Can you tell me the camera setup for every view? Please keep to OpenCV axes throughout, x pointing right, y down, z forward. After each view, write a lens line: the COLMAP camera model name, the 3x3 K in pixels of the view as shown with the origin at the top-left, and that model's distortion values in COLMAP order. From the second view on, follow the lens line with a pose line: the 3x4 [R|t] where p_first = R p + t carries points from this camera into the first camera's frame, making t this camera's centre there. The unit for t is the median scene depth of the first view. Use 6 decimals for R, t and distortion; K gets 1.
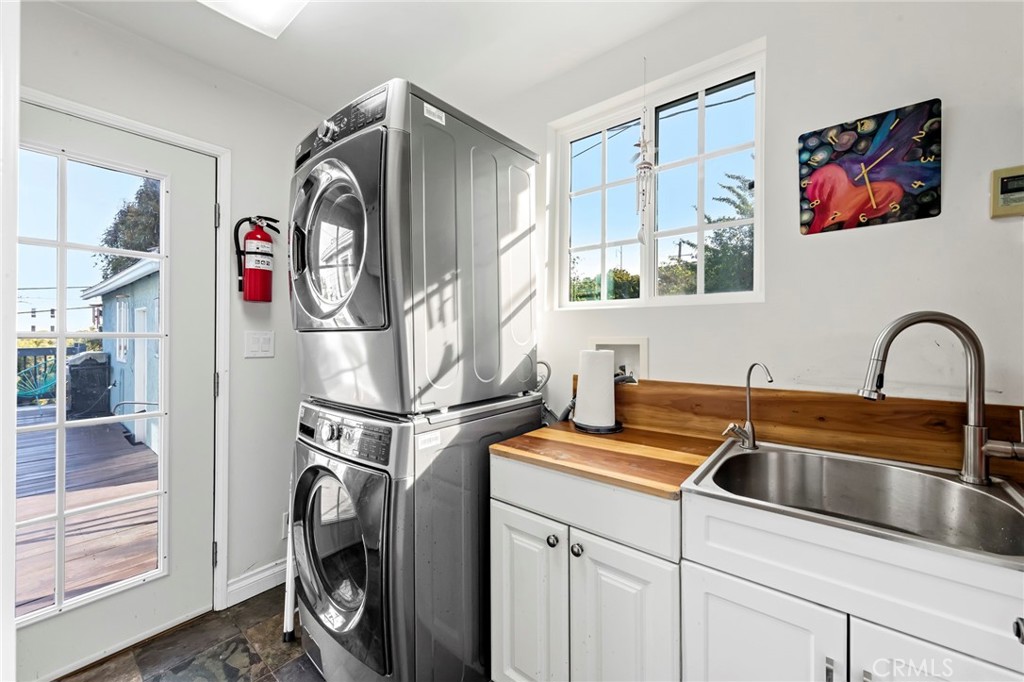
lens RADIAL K [[398.3, 0, 503.4], [0, 398.3, 339.1], [0, 0, 1]] dist [0.002178, -0.000217]
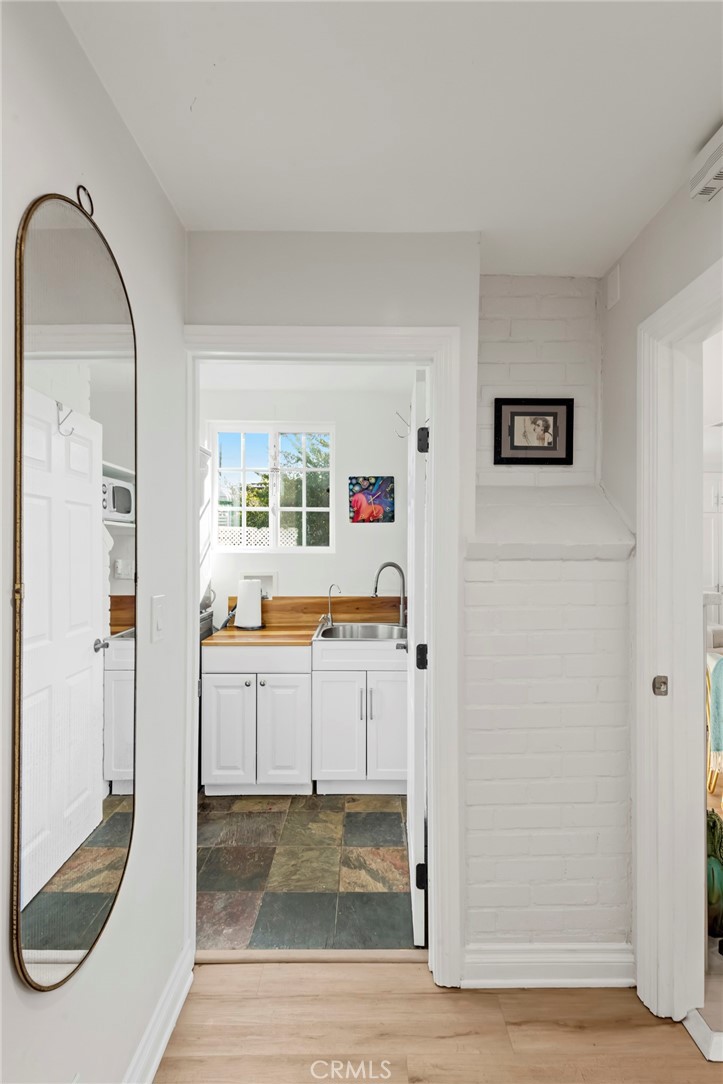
lens RADIAL K [[487.1, 0, 357.5], [0, 487.1, 544.5], [0, 0, 1]] dist [-0.000328, -0.000111]
pose [[0.773615, 0.009045, 0.633591, -0.893990], [0.004484, 0.999795, -0.019747, -0.098477], [-0.633640, 0.018118, 0.773416, -1.065141]]
